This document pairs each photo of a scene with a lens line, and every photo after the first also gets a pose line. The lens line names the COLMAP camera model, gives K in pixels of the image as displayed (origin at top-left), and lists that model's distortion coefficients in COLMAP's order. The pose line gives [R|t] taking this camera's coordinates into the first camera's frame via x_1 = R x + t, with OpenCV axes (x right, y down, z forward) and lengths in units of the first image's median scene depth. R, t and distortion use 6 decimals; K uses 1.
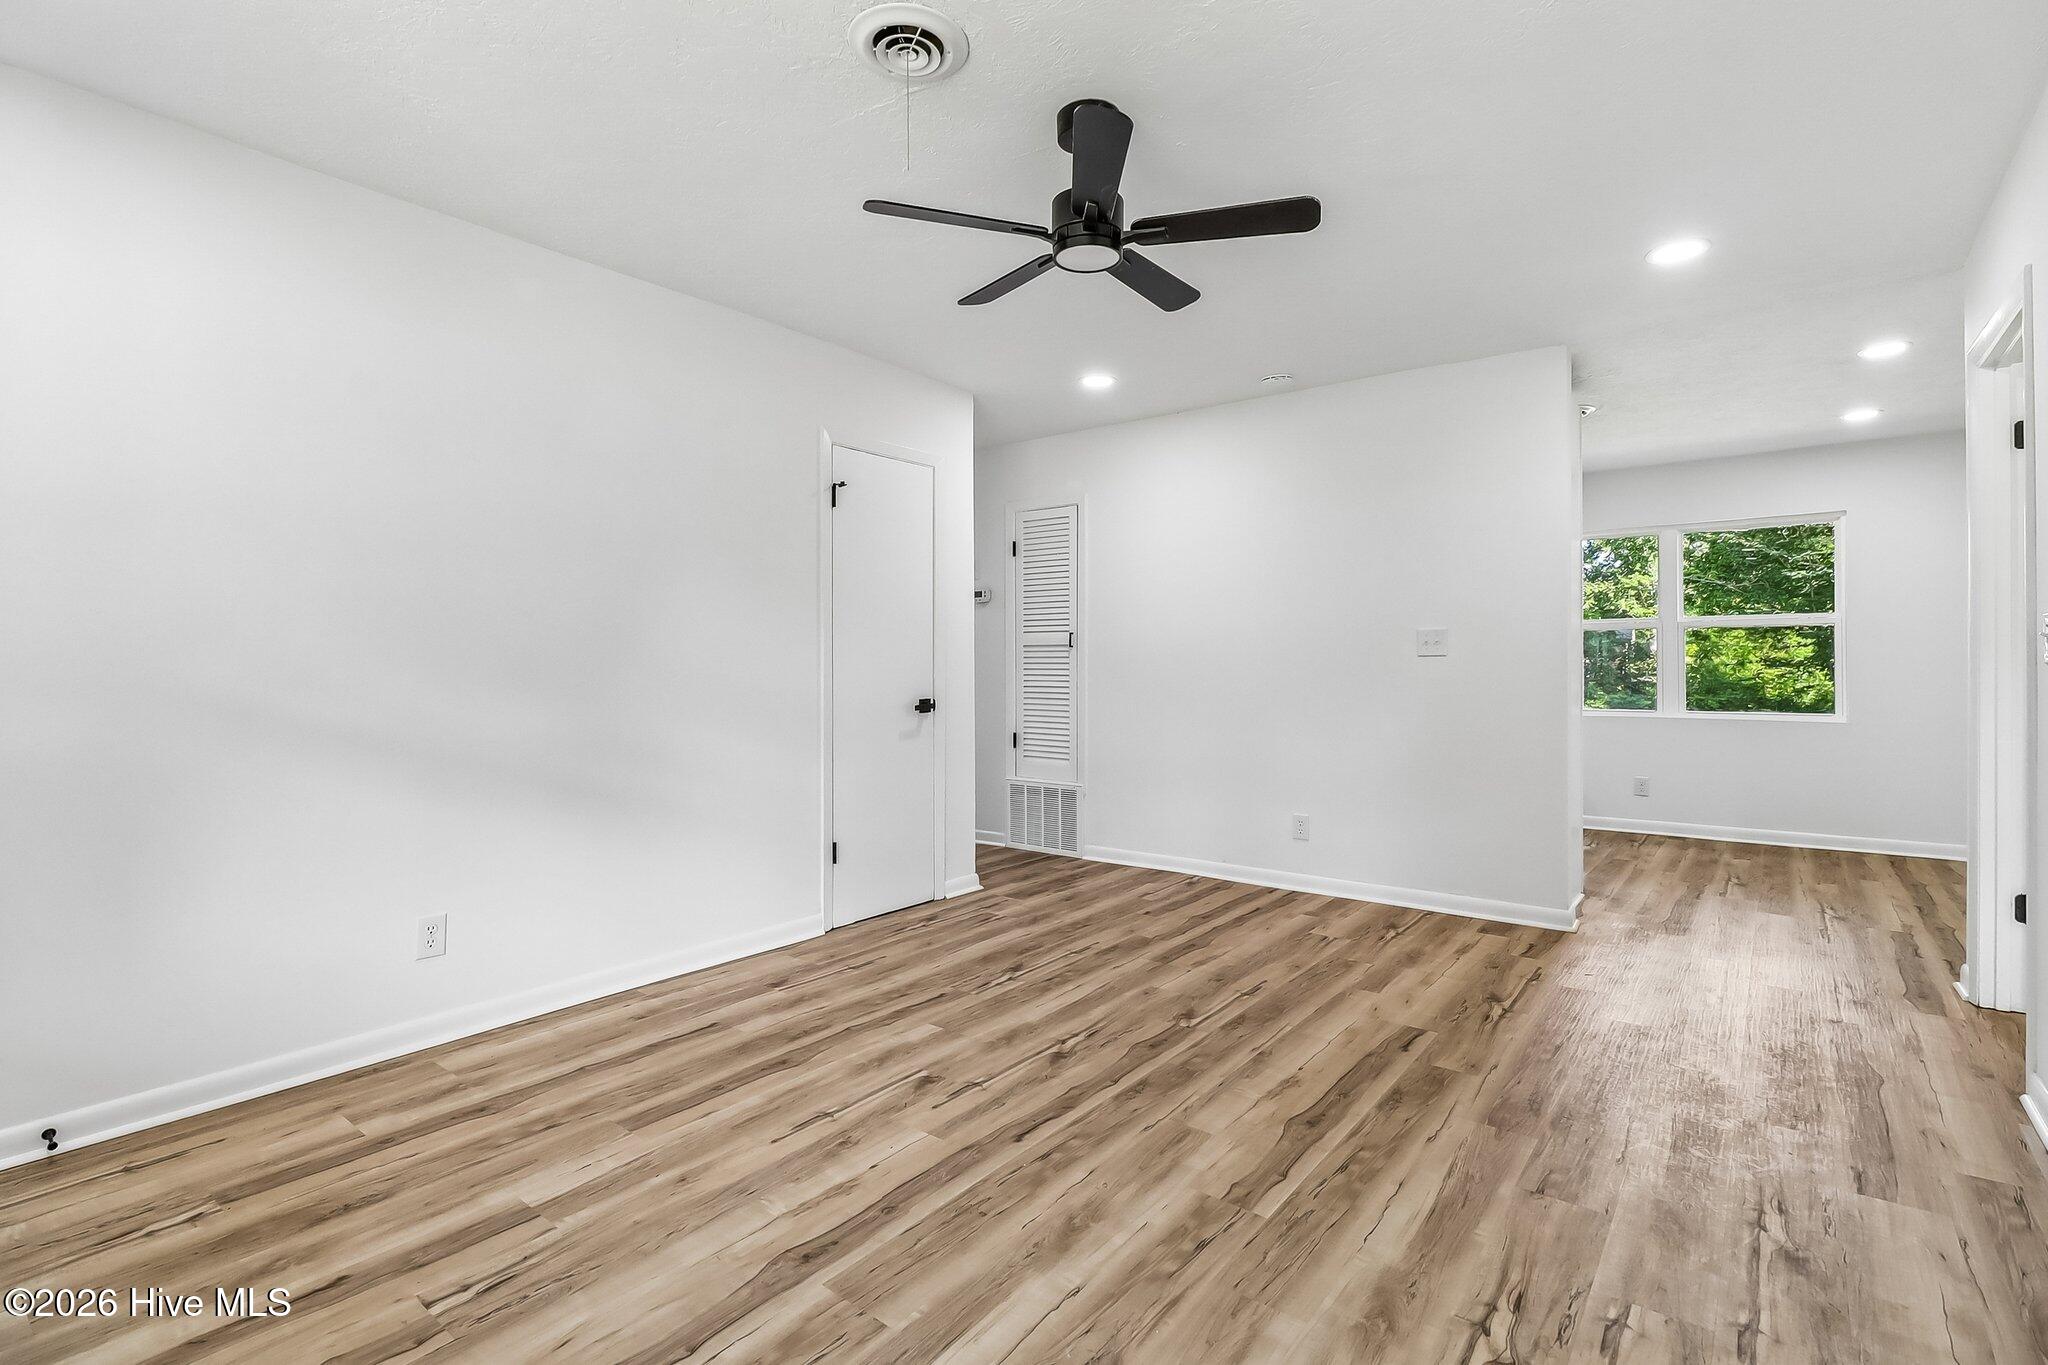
lens RADIAL K [[937.8, 0, 1037.3], [0, 937.8, 667.1], [0, 0, 1]] dist [0.023790, -0.002264]
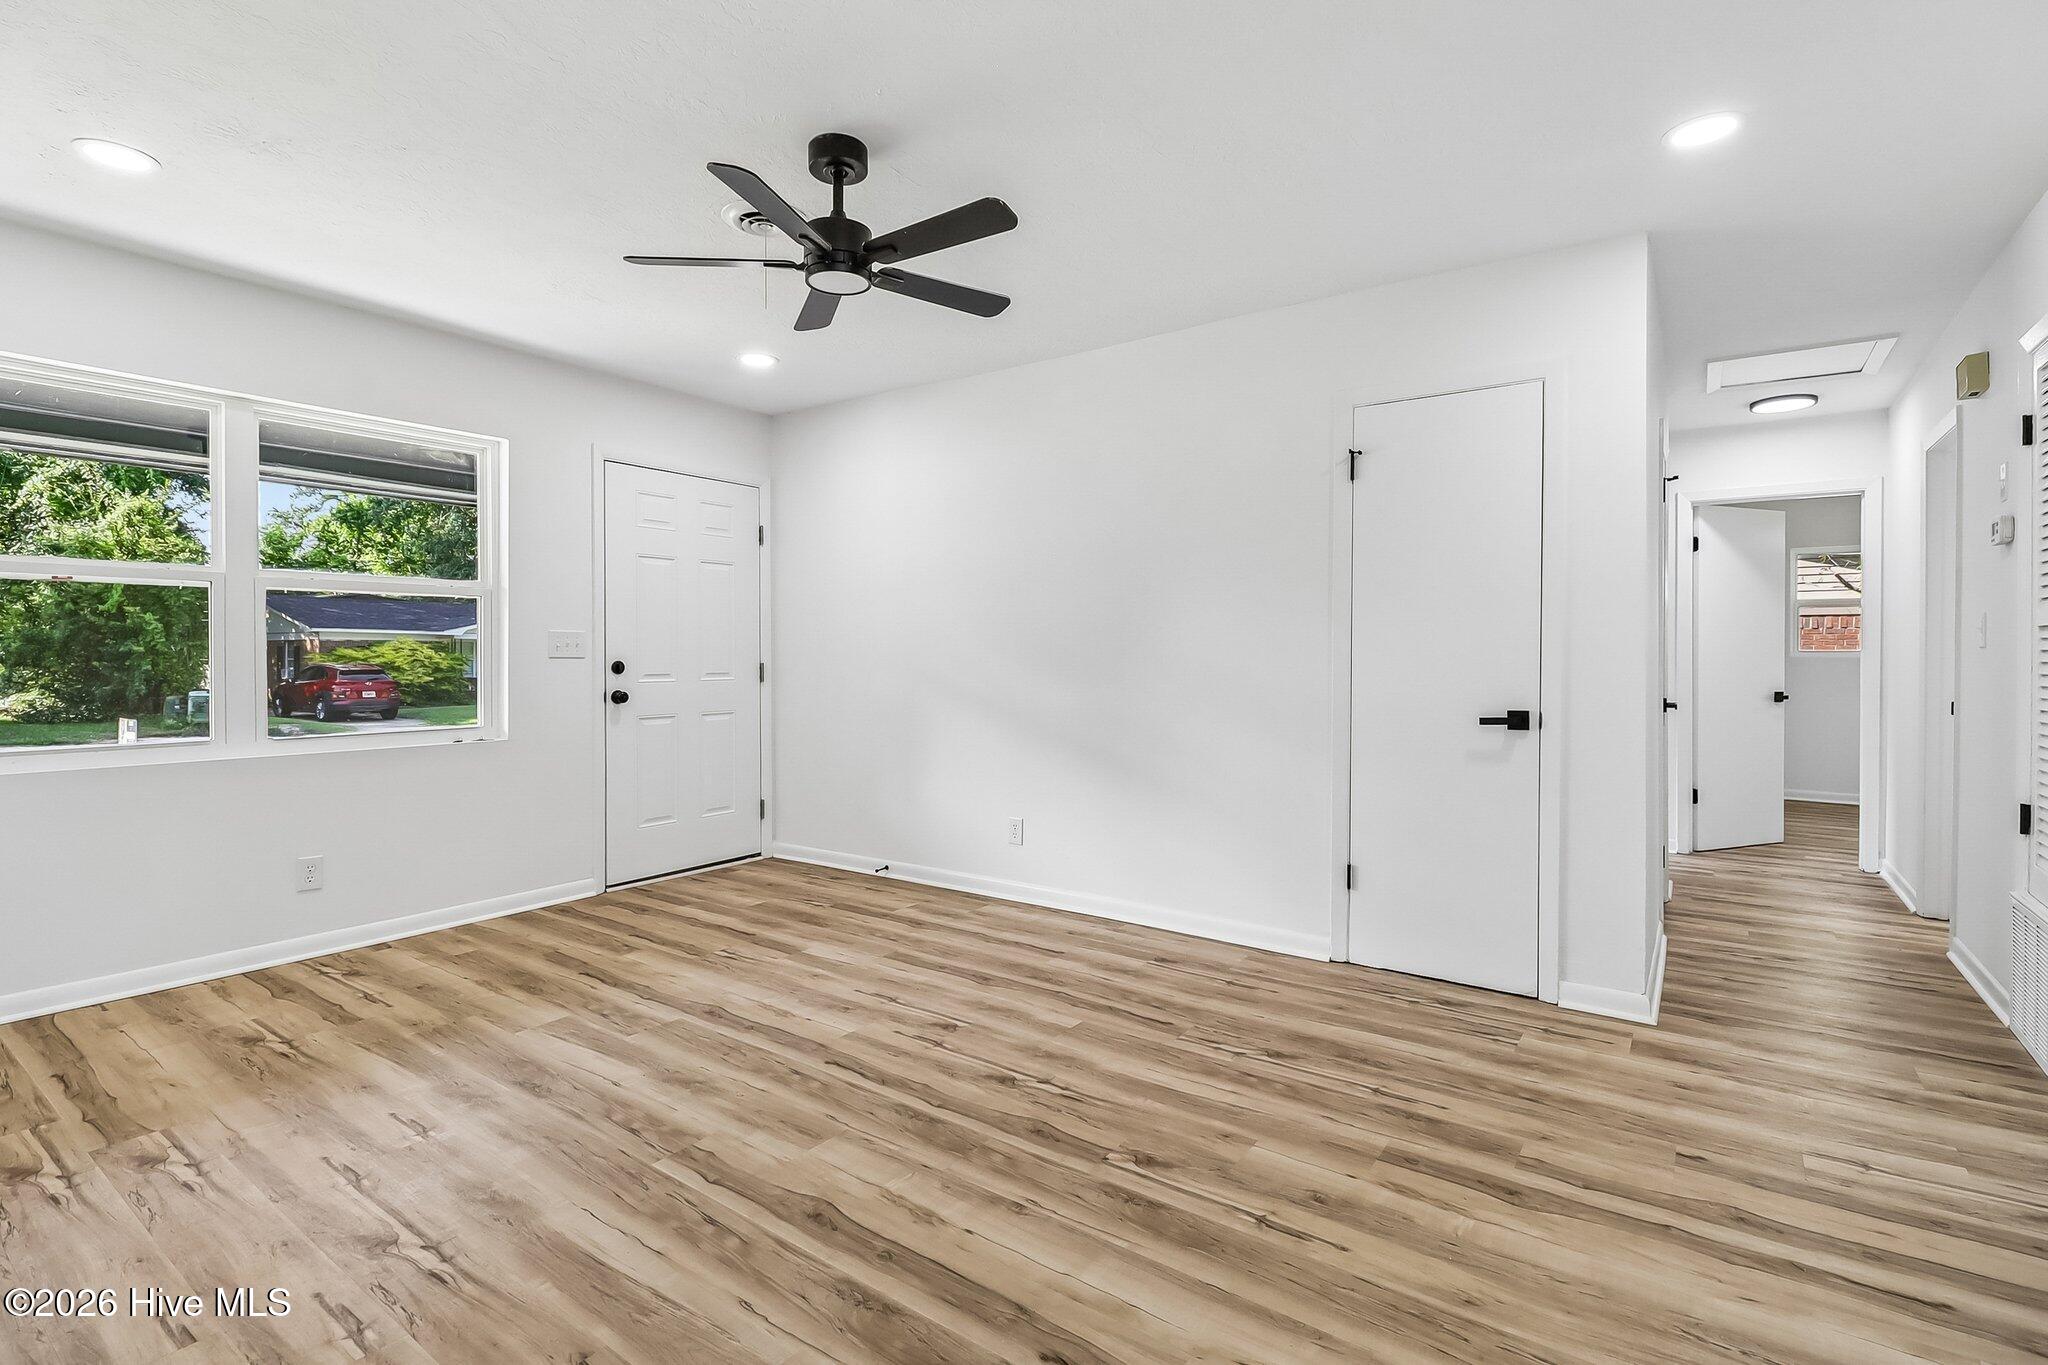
lens RADIAL K [[937.8, 0, 1021.4], [0, 937.8, 680.9], [0, 0, 1]] dist [0.023790, -0.002264]
pose [[0.042594, 0.027024, -0.998727, 0.856937], [-0.002013, 0.999634, 0.026963, -0.010840], [0.999090, 0.000862, 0.042632, 0.874927]]
